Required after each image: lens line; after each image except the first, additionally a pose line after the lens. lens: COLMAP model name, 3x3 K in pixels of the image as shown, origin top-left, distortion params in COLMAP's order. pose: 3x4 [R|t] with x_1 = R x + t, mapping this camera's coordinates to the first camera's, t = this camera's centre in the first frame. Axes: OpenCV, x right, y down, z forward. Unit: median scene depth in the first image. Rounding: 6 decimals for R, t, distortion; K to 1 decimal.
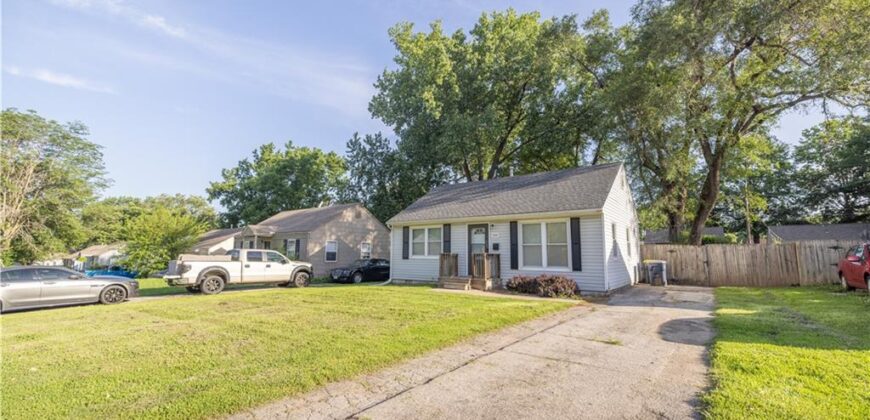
lens RADIAL K [[364.3, 0, 434.5], [0, 364.3, 208.8], [0, 0, 1]] dist [-0.003825, 0.000152]
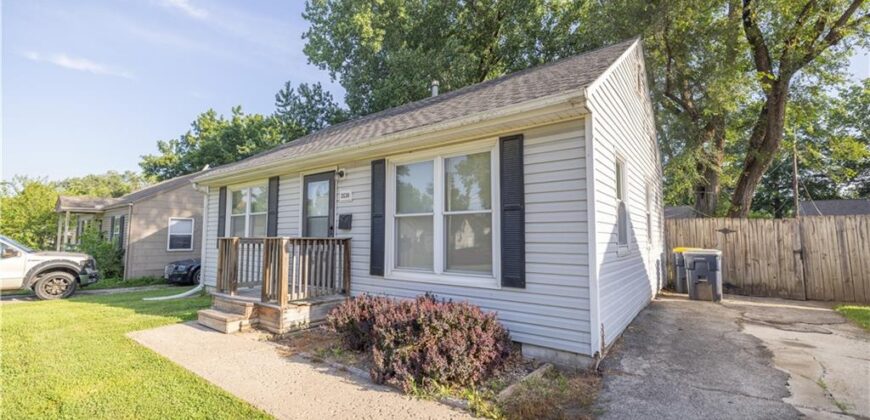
lens RADIAL K [[364.3, 0, 434.6], [0, 364.3, 208.2], [0, 0, 1]] dist [-0.003825, 0.000152]
pose [[0.999980, -0.005885, -0.002370, 0.228169], [0.005989, 0.998882, 0.046892, 0.056414], [0.002092, -0.046905, 0.998897, 0.471158]]
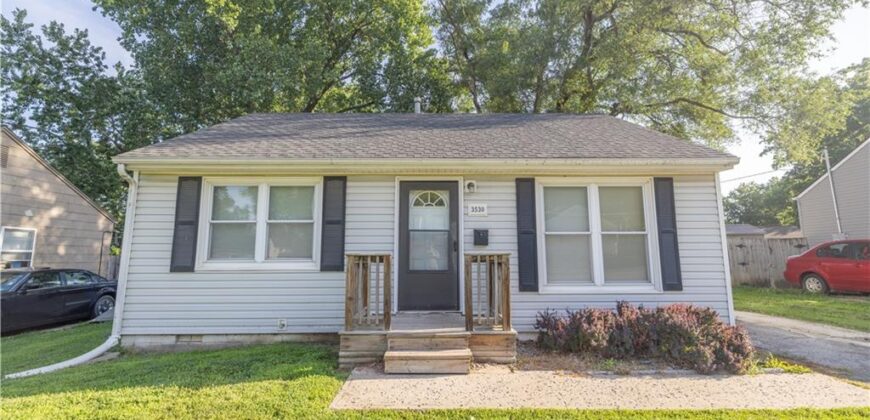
lens RADIAL K [[364.3, 0, 435.0], [0, 364.3, 207.0], [0, 0, 1]] dist [-0.003825, 0.000152]
pose [[0.793998, 0.072654, 0.603563, -0.099935], [-0.070136, 0.997151, -0.027766, 0.070401], [-0.603861, -0.020285, 0.796832, 0.585191]]
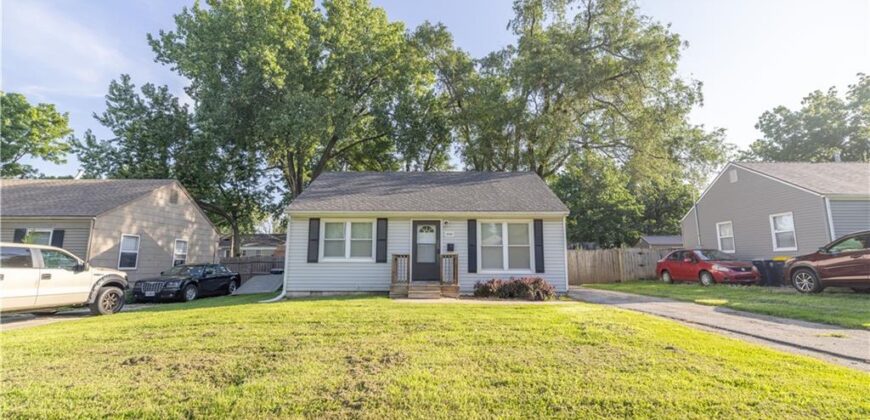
lens RADIAL K [[364.3, 0, 436.0], [0, 364.3, 215.2], [0, 0, 1]] dist [-0.003825, 0.000152]
pose [[0.797598, 0.075364, 0.598462, -0.320854], [-0.075287, 0.996844, -0.025194, 0.042828], [-0.598472, -0.024962, 0.800755, 0.267746]]
